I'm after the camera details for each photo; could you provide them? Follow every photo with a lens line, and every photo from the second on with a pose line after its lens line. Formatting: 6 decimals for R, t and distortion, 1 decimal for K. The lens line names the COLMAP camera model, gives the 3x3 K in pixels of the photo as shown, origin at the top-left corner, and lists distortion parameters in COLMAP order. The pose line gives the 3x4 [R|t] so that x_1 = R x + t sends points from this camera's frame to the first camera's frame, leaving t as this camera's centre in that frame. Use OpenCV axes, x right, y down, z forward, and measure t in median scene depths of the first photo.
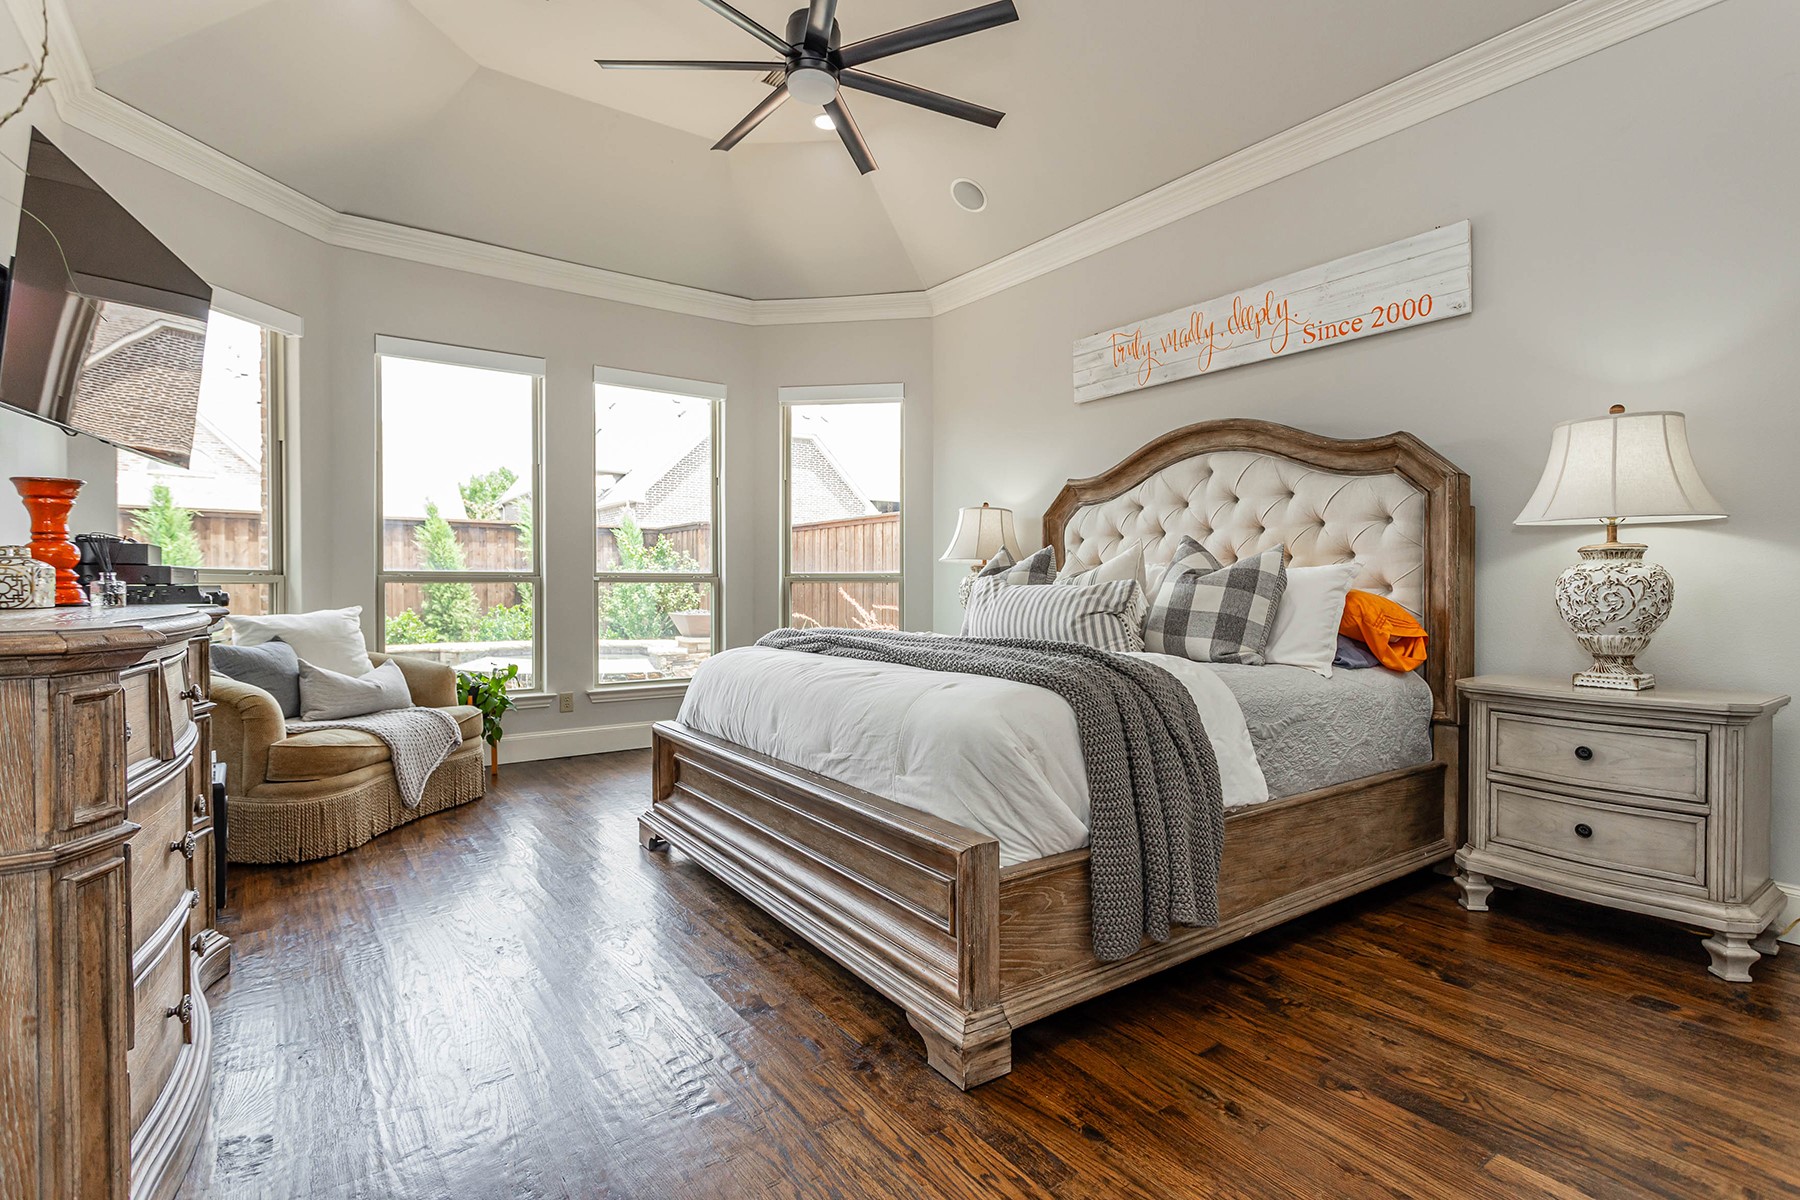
lens RADIAL K [[876.0, 0, 900.0], [0, 876.0, 600.0], [0, 0, 1]] dist [0.015472, -0.000096]
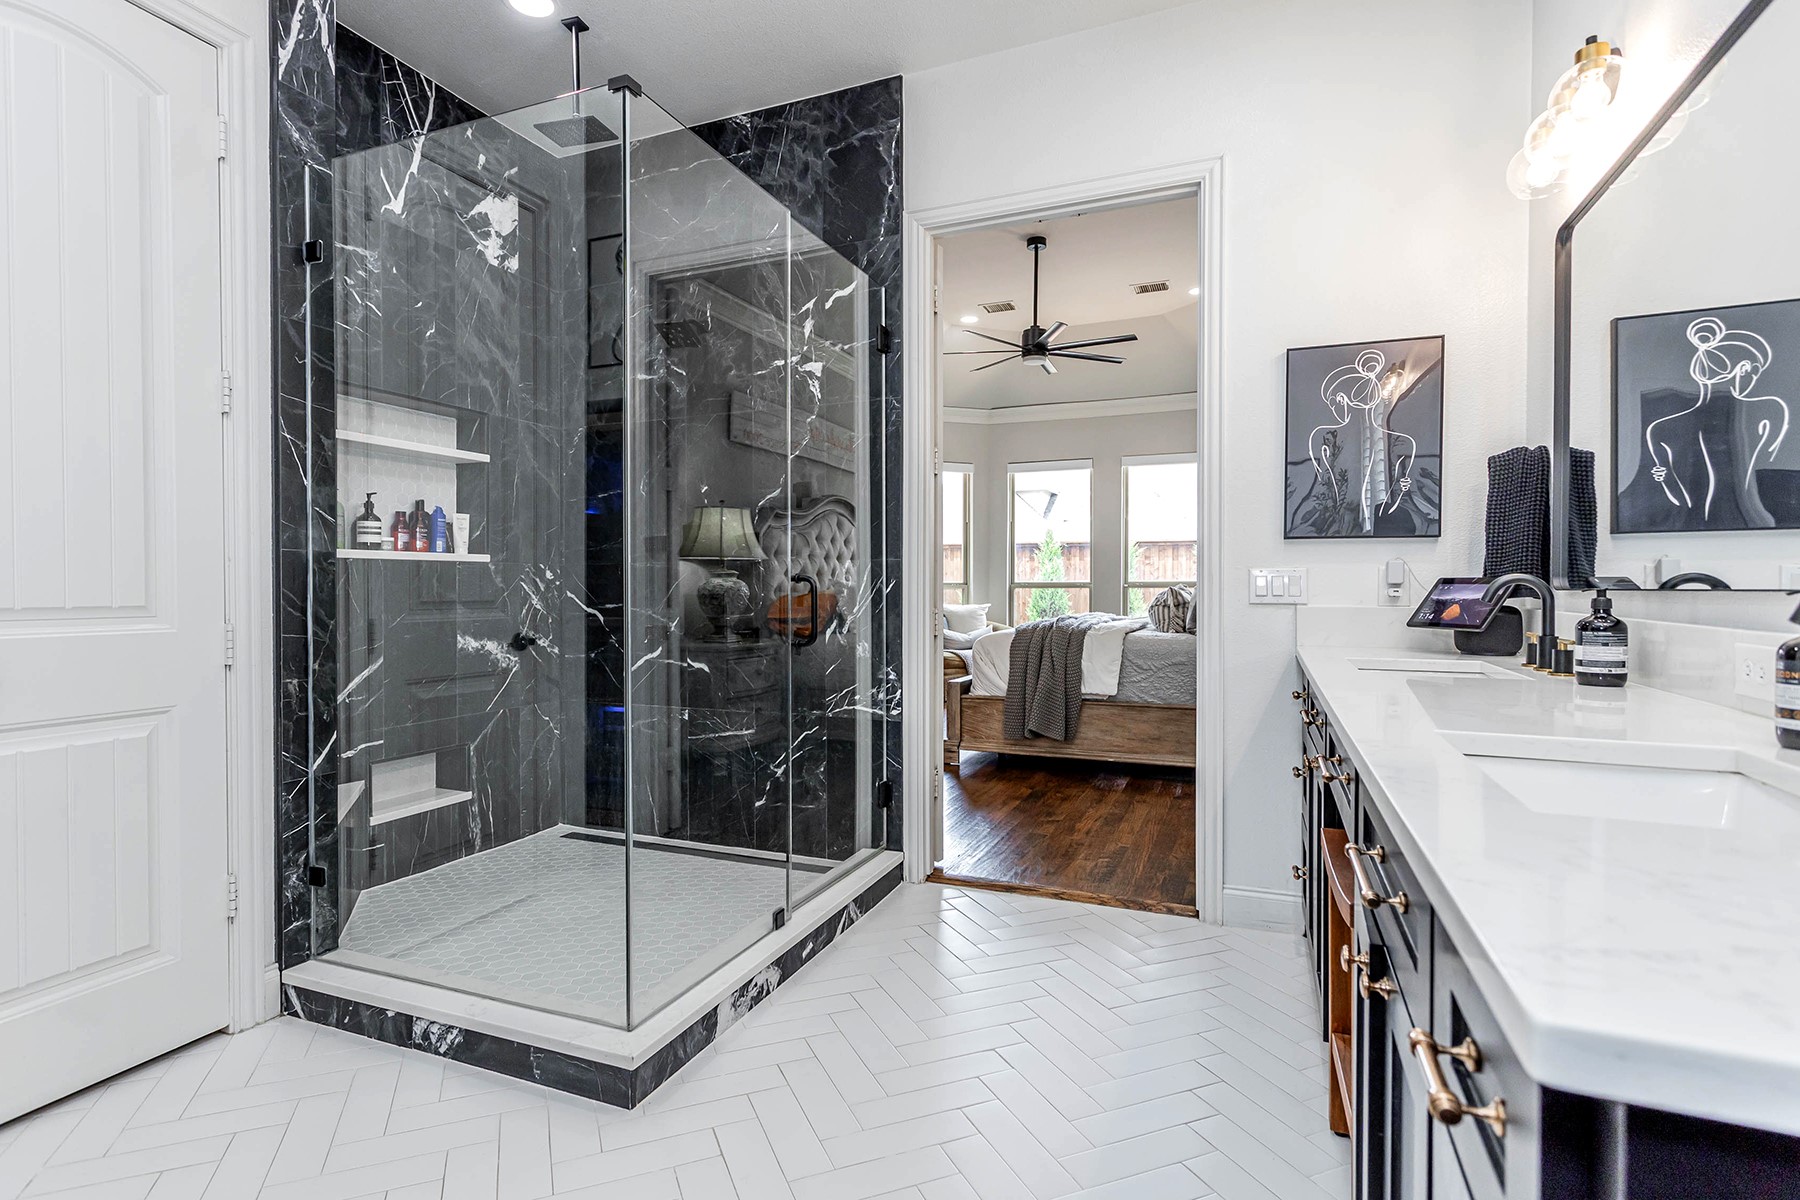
lens RADIAL K [[876.0, 0, 900.0], [0, 876.0, 600.0], [0, 0, 1]] dist [0.015472, -0.000096]
pose [[0.534052, 0.012654, -0.845357, 1.028544], [-0.023359, 0.999727, 0.000207, 0.013419], [0.845129, 0.019636, 0.534202, -0.279854]]
